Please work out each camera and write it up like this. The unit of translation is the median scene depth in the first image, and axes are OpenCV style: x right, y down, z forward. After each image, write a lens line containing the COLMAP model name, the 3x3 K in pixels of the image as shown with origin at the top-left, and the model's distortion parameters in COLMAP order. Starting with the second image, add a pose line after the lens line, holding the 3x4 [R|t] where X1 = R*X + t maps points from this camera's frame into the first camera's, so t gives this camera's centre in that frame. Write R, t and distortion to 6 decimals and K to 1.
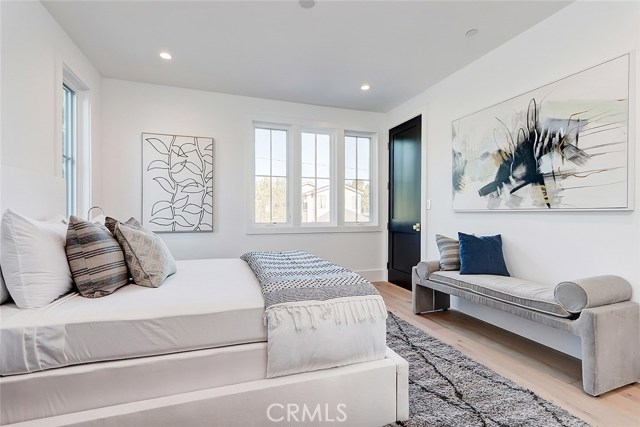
lens RADIAL K [[296.1, 0, 317.6], [0, 296.1, 217.0], [0, 0, 1]] dist [0.003209, -0.000988]
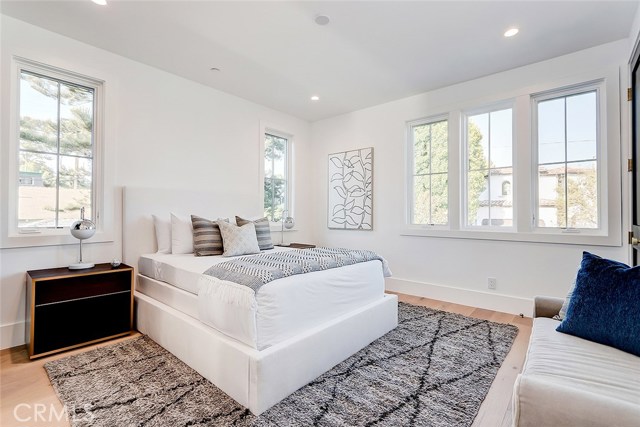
lens RADIAL K [[296.1, 0, 317.2], [0, 296.1, 212.0], [0, 0, 1]] dist [0.003209, -0.000988]
pose [[0.499089, -0.004848, -0.866537, 0.529638], [-0.011880, 0.999852, -0.012437, -0.003781], [0.866470, 0.016502, 0.498957, 0.267582]]
